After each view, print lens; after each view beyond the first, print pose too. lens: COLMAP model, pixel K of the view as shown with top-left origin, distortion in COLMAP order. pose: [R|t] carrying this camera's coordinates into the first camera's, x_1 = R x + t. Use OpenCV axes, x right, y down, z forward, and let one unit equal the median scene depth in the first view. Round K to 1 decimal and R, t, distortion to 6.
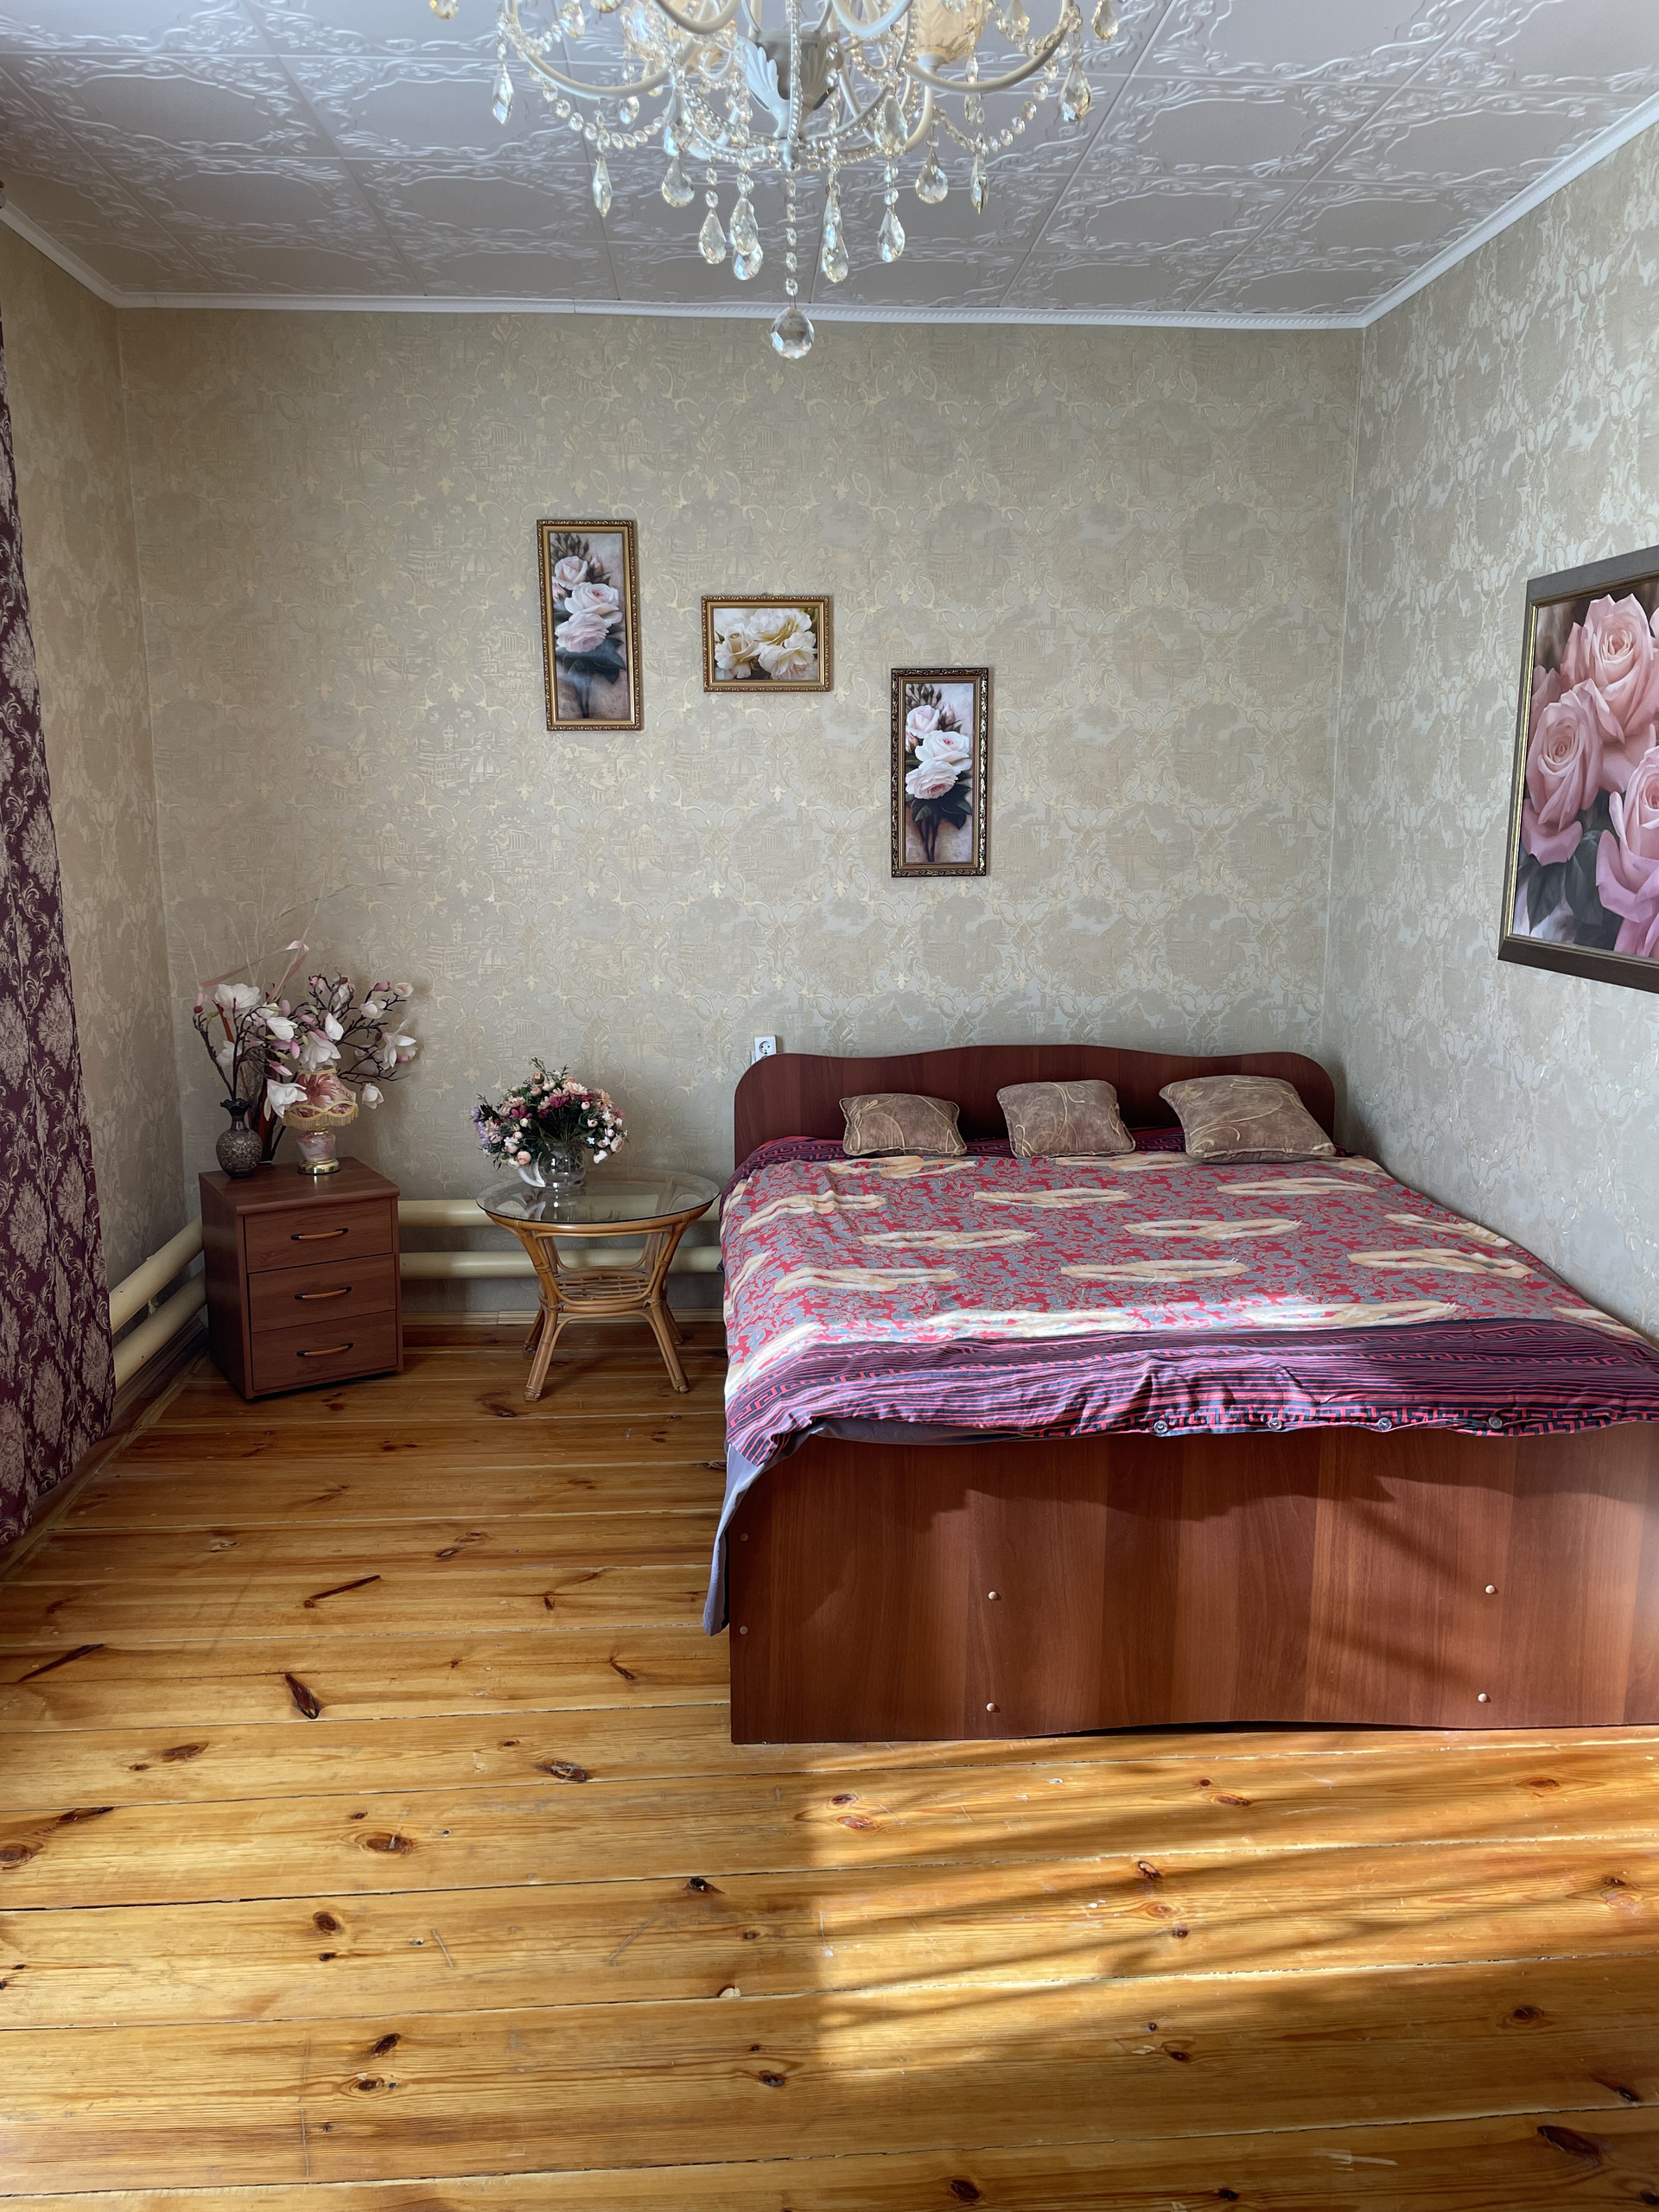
lens RADIAL K [[1666.5, 0, 826.3], [0, 1666.5, 1101.3], [0, 0, 1]] dist [0.097582, -0.127971]
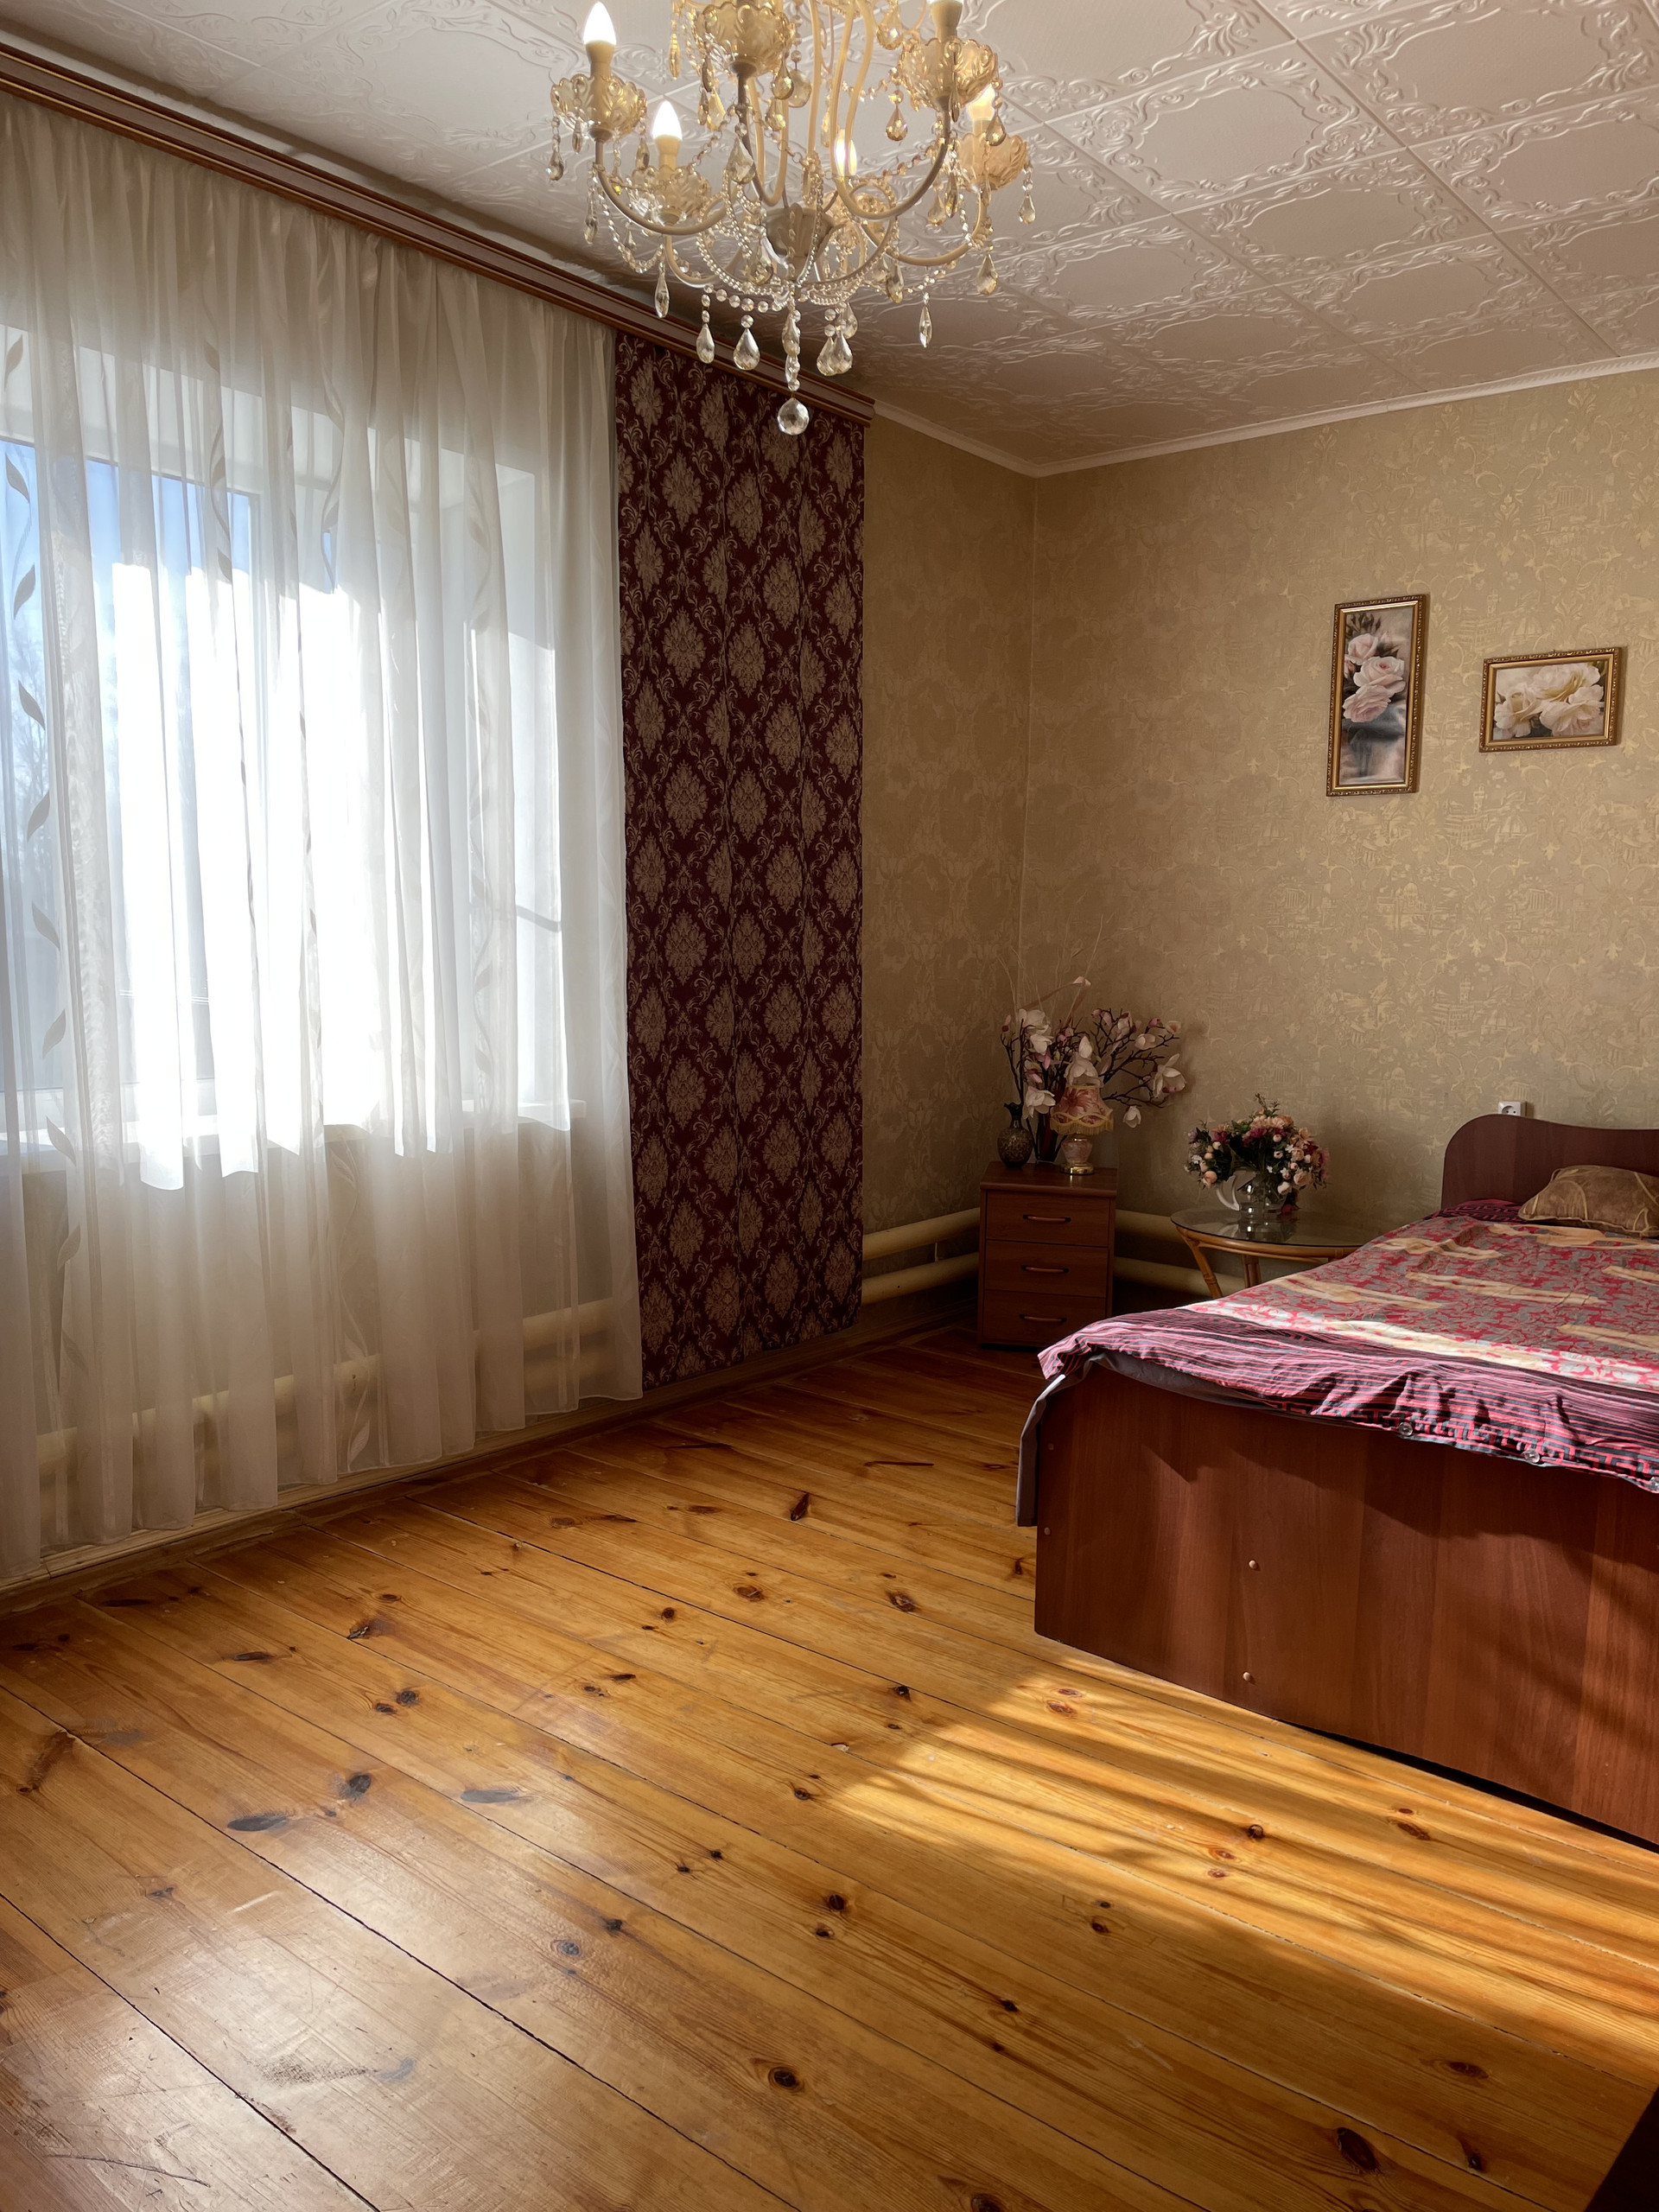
lens RADIAL K [[1666.5, 0, 826.3], [0, 1666.5, 1101.3], [0, 0, 1]] dist [0.097582, -0.127971]
pose [[0.733773, 0.093746, -0.672896, 0.369072], [-0.149063, 0.988516, -0.024831, 0.049818], [0.662841, 0.118525, 0.739320, 0.017653]]
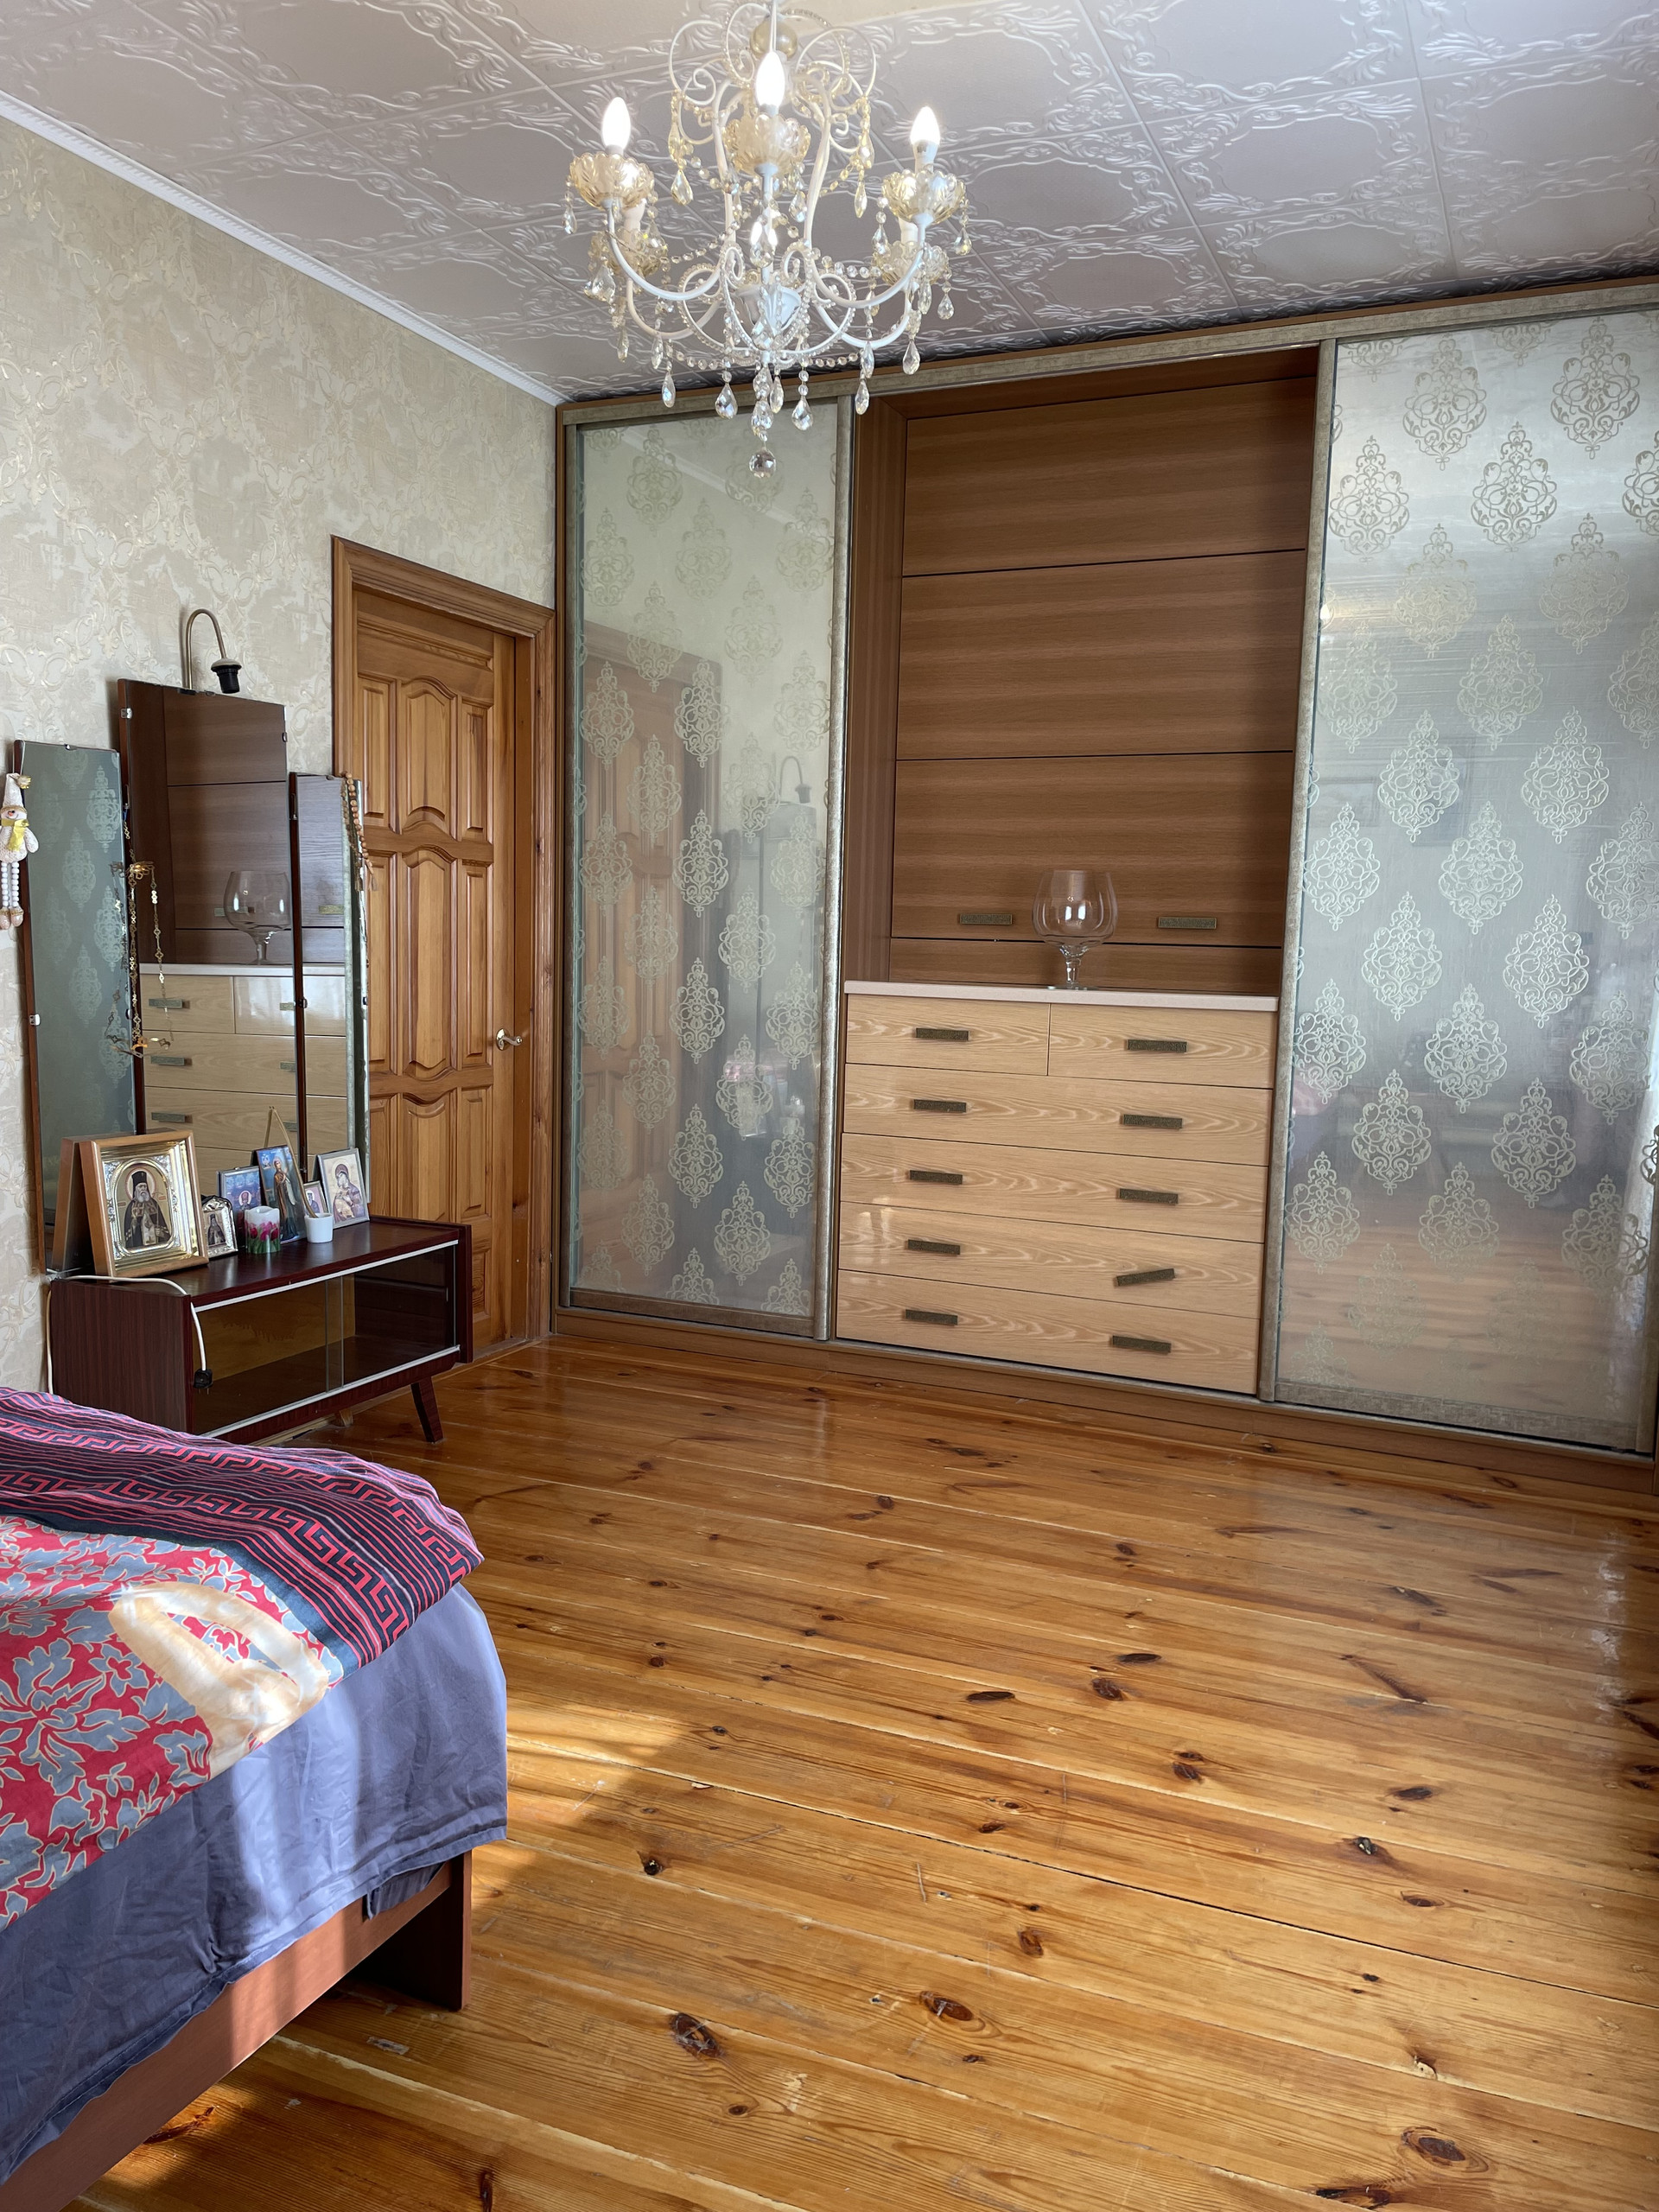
lens RADIAL K [[1666.5, 0, 826.3], [0, 1666.5, 1101.3], [0, 0, 1]] dist [0.097582, -0.127971]
pose [[-0.892607, -0.064690, 0.446171, -0.314403], [0.072303, 0.956302, 0.283301, -0.119634], [-0.445001, 0.285136, -0.848924, 0.927246]]
